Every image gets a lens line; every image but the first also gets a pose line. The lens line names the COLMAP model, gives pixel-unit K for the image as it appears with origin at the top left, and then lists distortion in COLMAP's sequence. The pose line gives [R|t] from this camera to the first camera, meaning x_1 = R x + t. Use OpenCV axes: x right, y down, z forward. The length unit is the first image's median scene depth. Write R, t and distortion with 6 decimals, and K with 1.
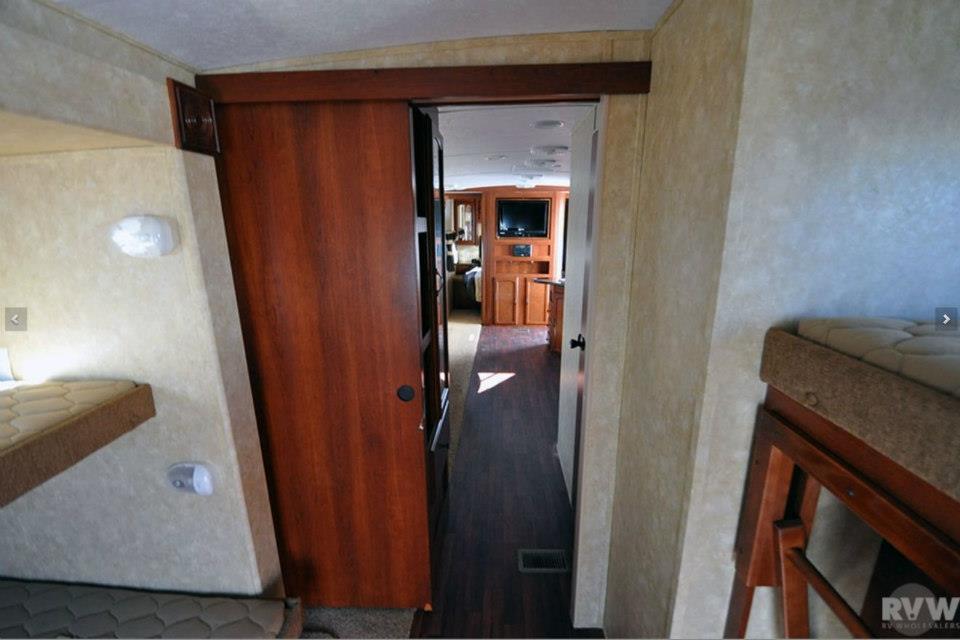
lens RADIAL K [[399.2, 0, 480.0], [0, 399.2, 320.0], [0, 0, 1]] dist [0.000559, -0.000014]
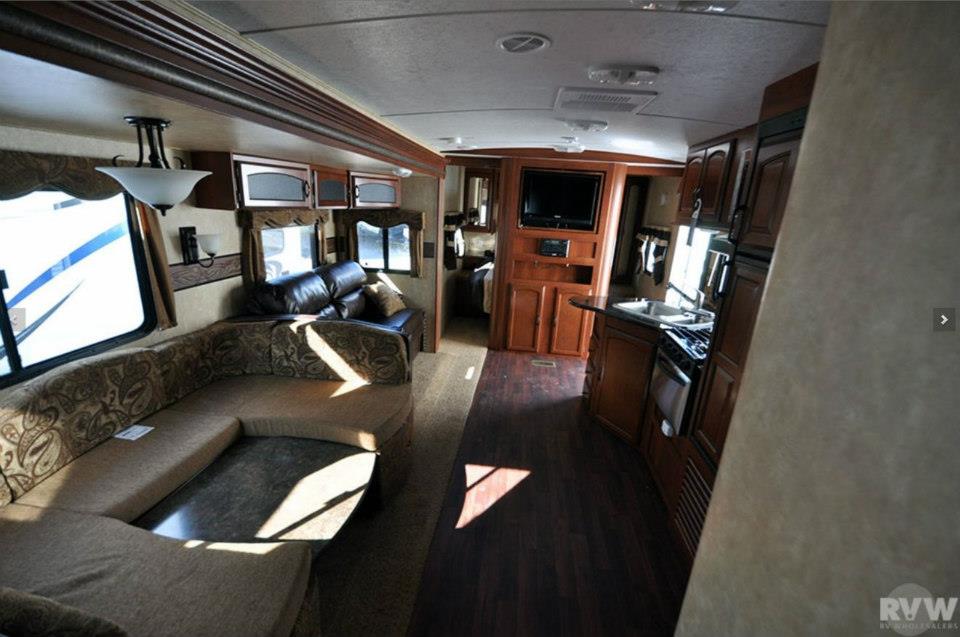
lens RADIAL K [[399.2, 0, 480.0], [0, 399.2, 318.5], [0, 0, 1]] dist [0.000559, -0.000014]
pose [[0.996274, 0.074003, -0.044288, 0.018269], [-0.071987, 0.996367, 0.045495, -0.074248], [0.047494, -0.042137, 0.997982, 0.303852]]
